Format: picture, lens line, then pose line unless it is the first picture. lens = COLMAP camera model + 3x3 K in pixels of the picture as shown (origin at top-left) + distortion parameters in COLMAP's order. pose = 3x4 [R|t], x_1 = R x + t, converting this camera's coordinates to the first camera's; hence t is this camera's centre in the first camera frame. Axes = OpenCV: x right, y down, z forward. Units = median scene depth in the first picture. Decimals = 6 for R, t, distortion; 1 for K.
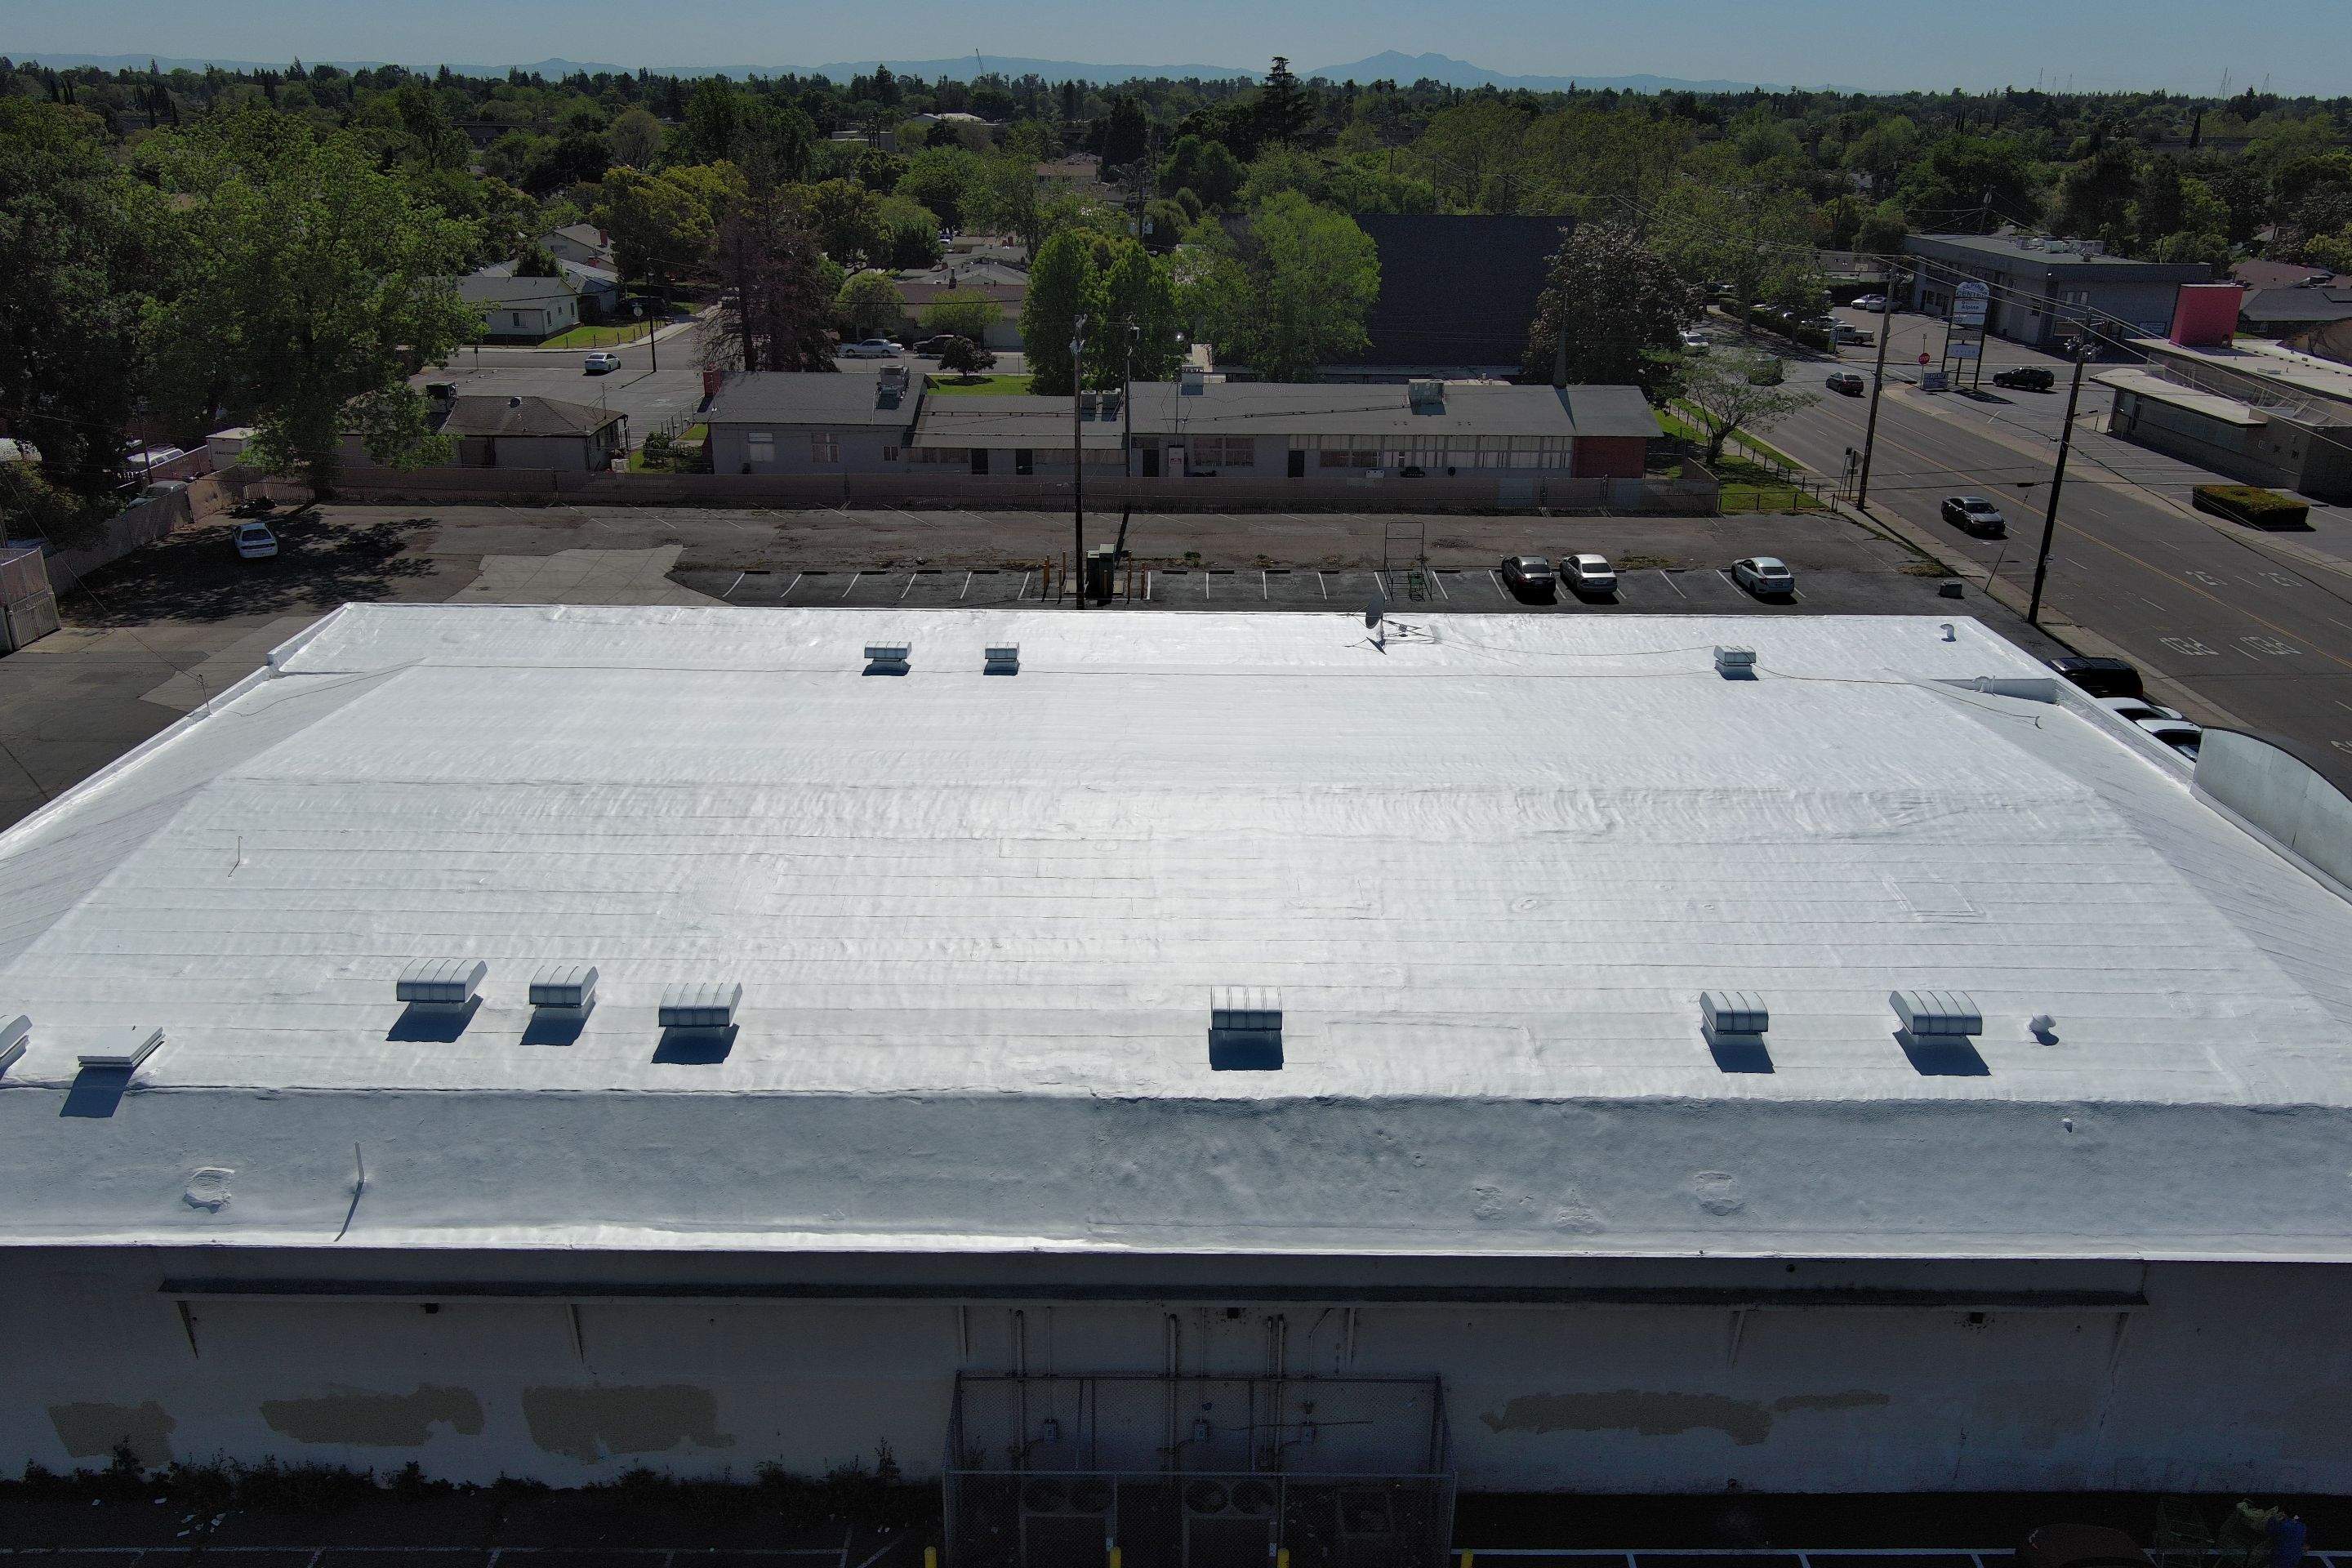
lens RADIAL K [[1825.7, 0, 1175.9], [0, 1825.7, 776.1], [0, 0, 1]] dist [0.017330, -0.015022]
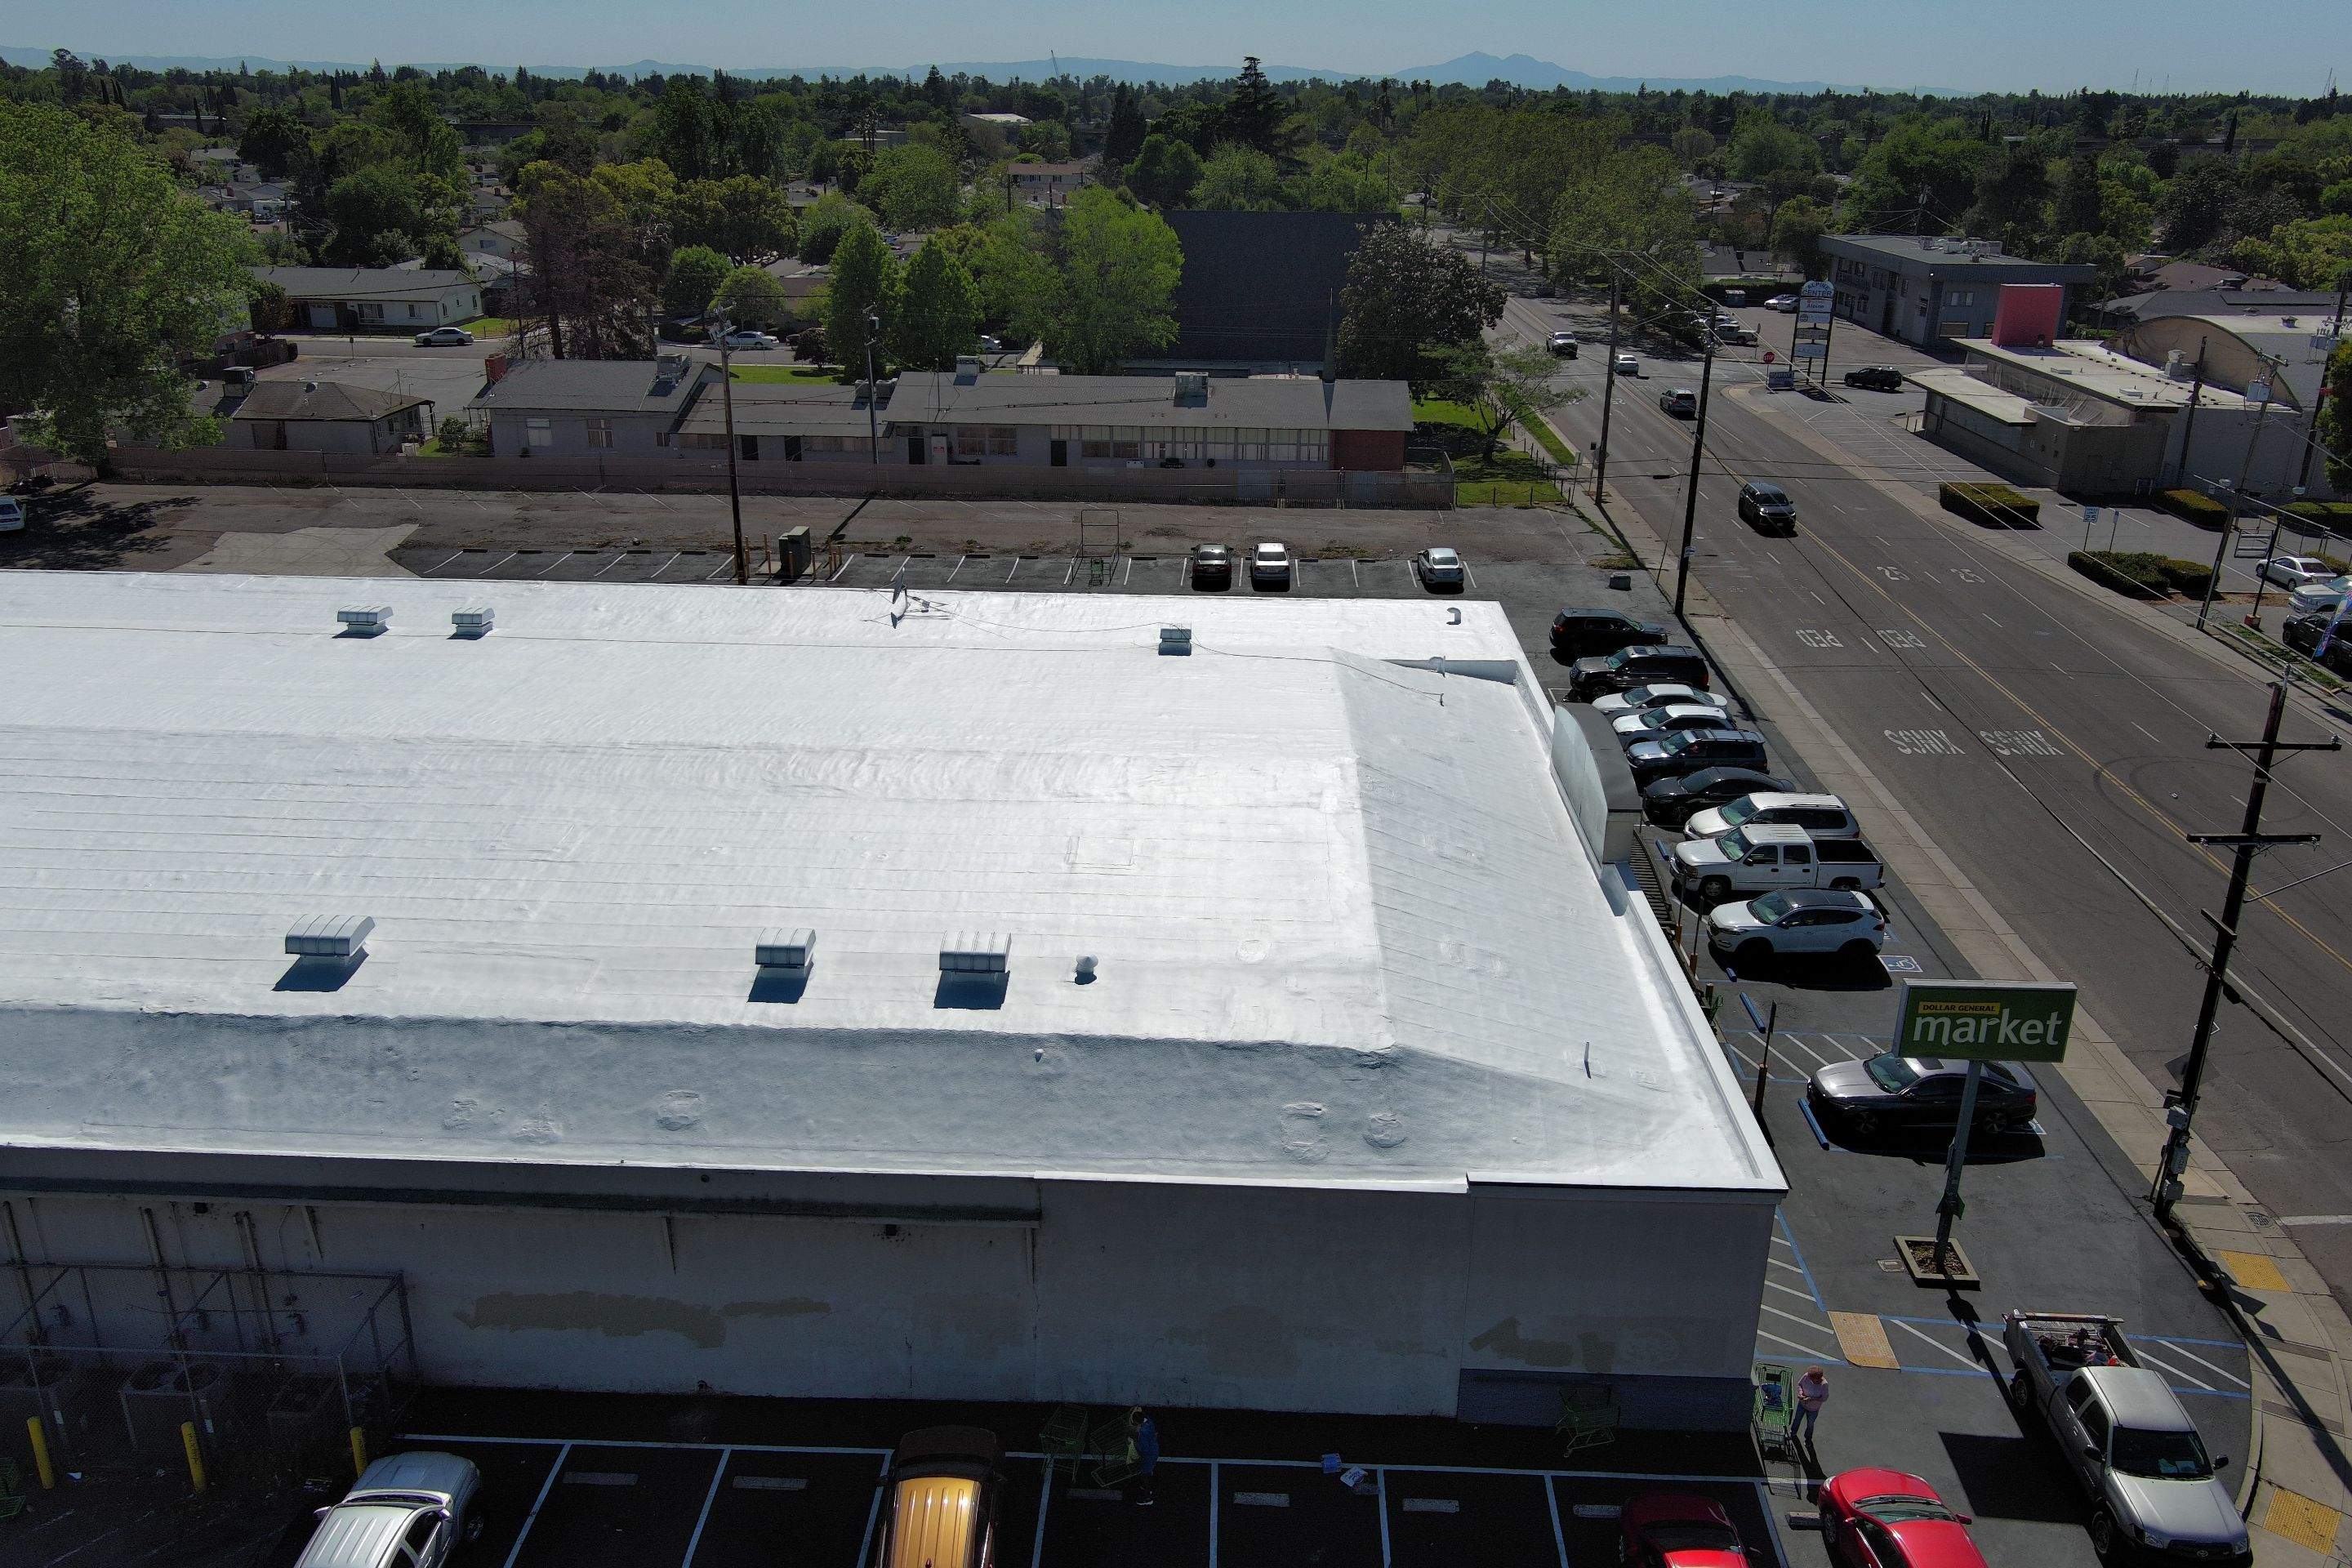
lens RADIAL K [[1825.7, 0, 1169.5], [0, 1825.7, 782.3], [0, 0, 1]] dist [0.017330, -0.015022]
pose [[0.998925, 0.016897, -0.043176, 0.204640], [-0.016800, 0.999855, 0.002599, 0.009698], [0.043214, -0.001871, 0.999064, -0.016534]]
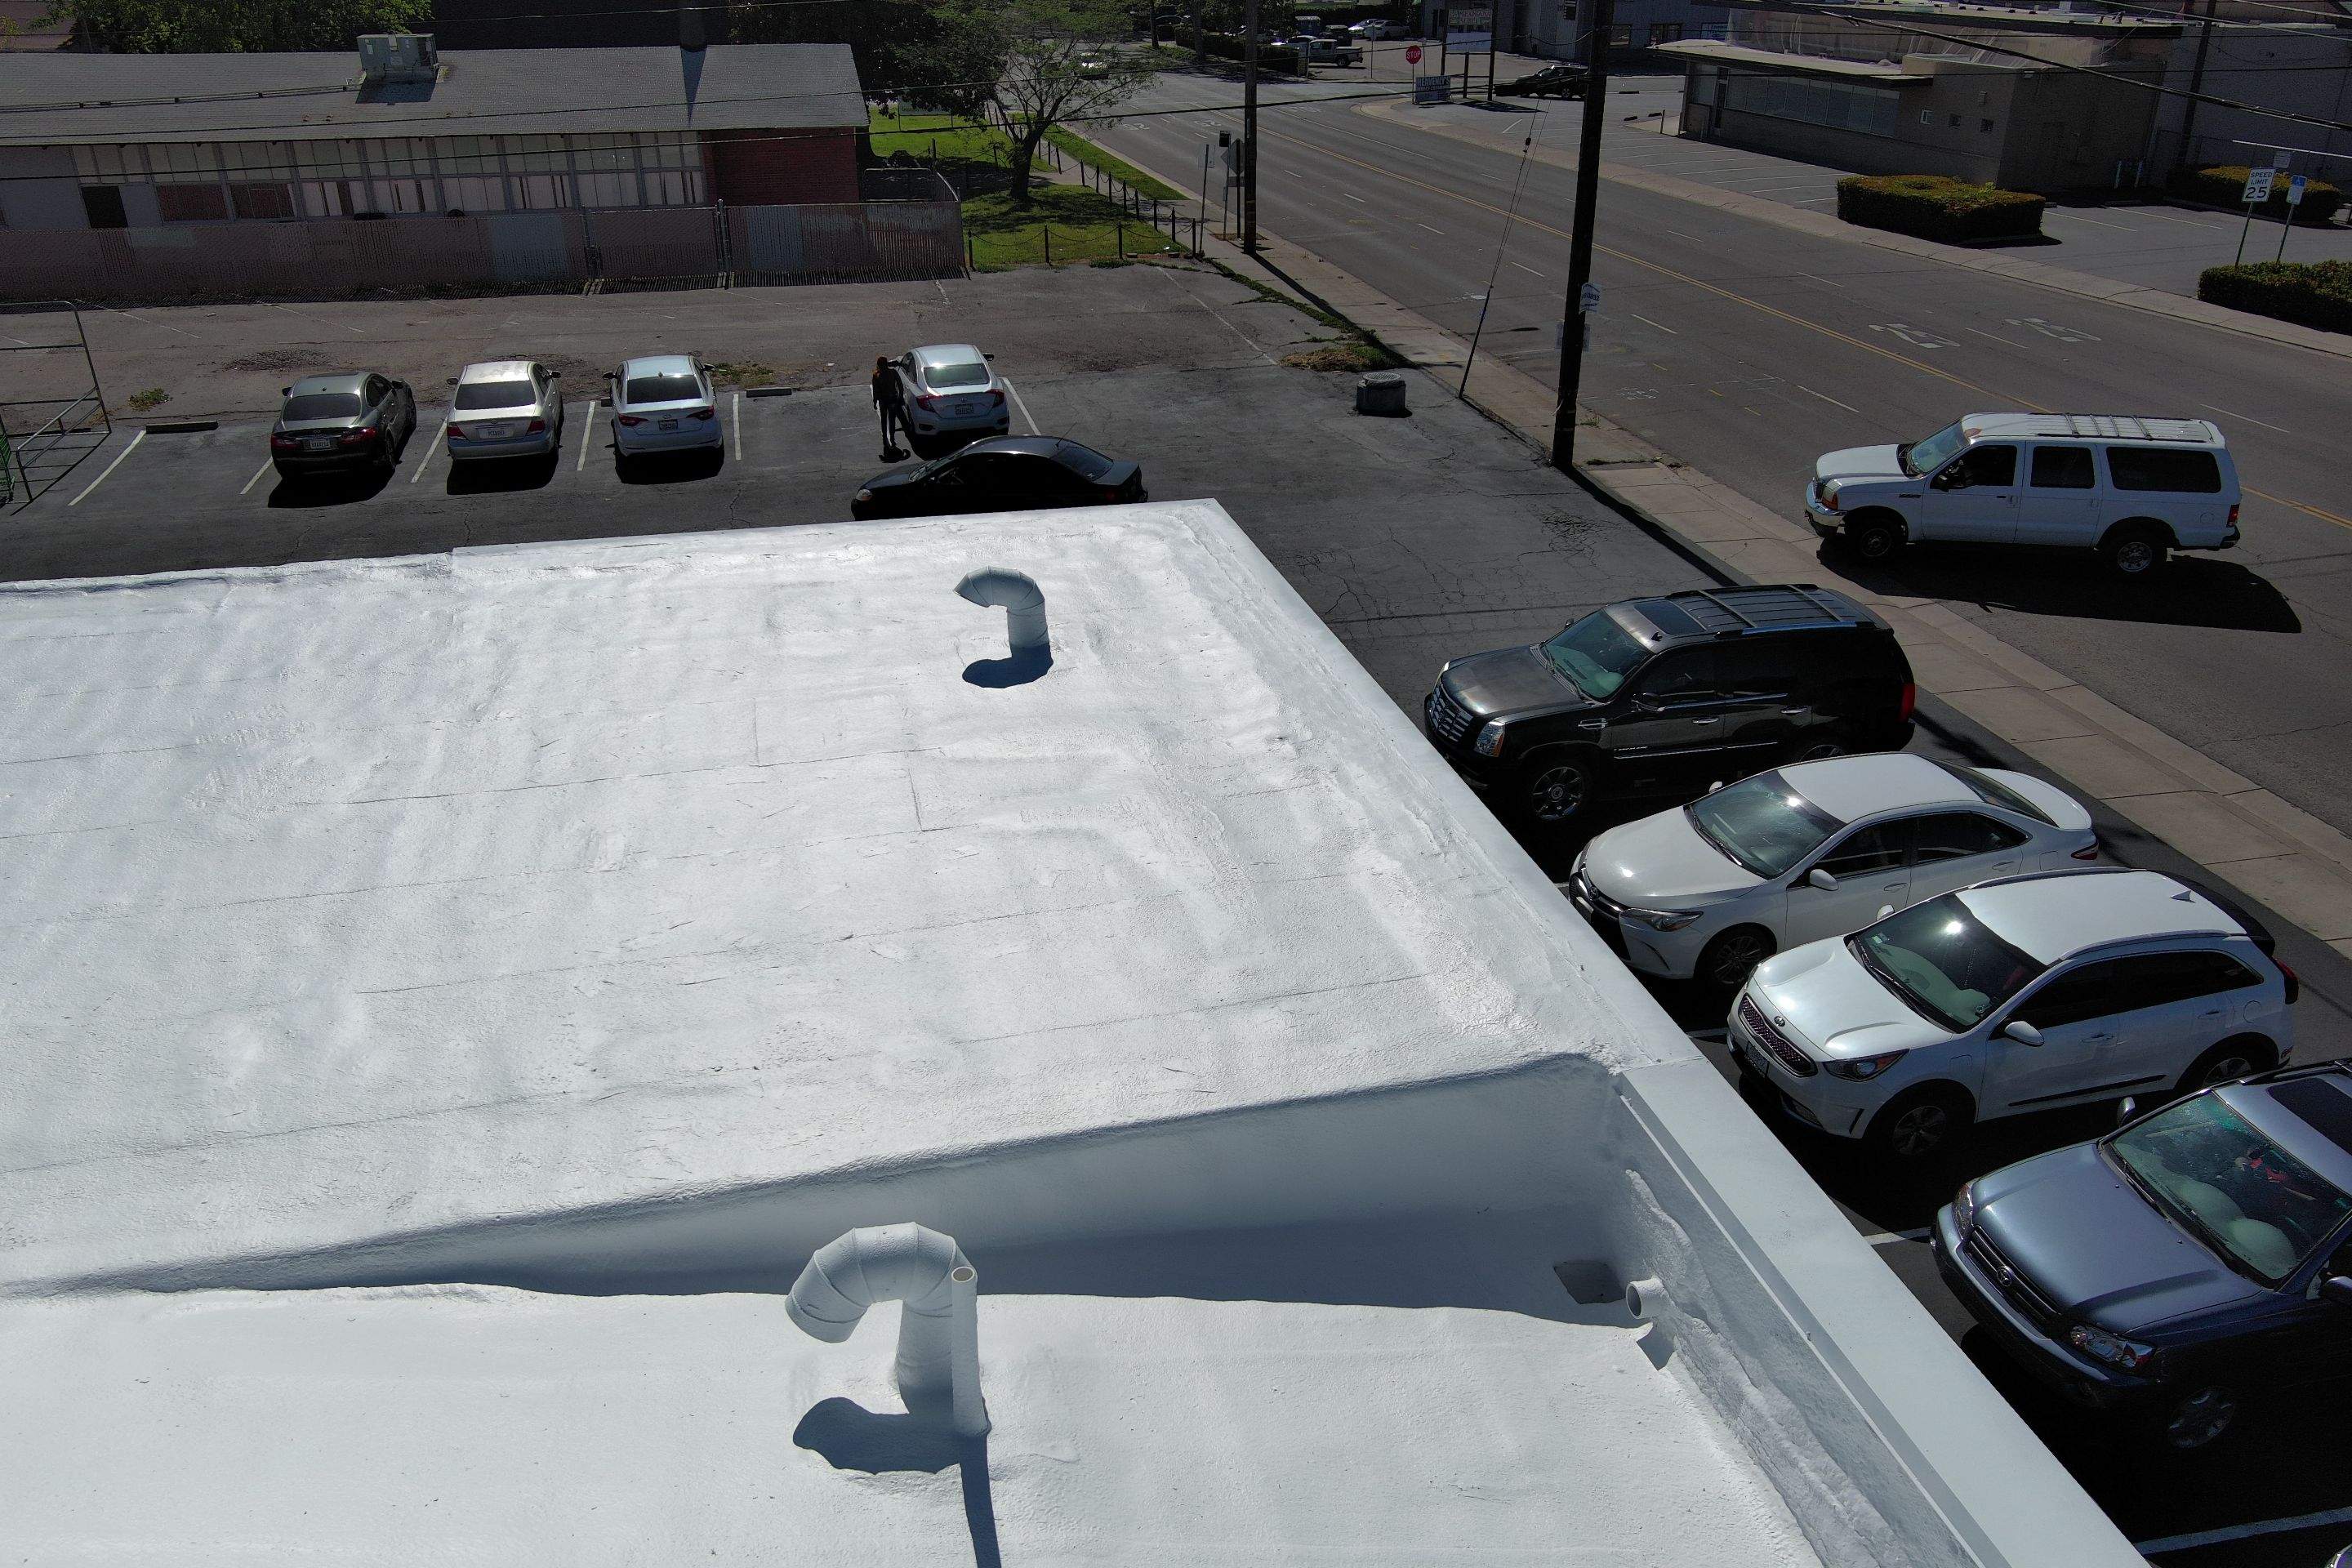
lens RADIAL K [[1825.7, 0, 1184.9], [0, 1825.7, 785.3], [0, 0, 1]] dist [0.017330, -0.015022]
pose [[0.974914, -0.105270, 0.196117, 0.267594], [0.088887, 0.991916, 0.090568, -0.051325], [-0.204065, -0.070864, 0.976389, 0.552874]]
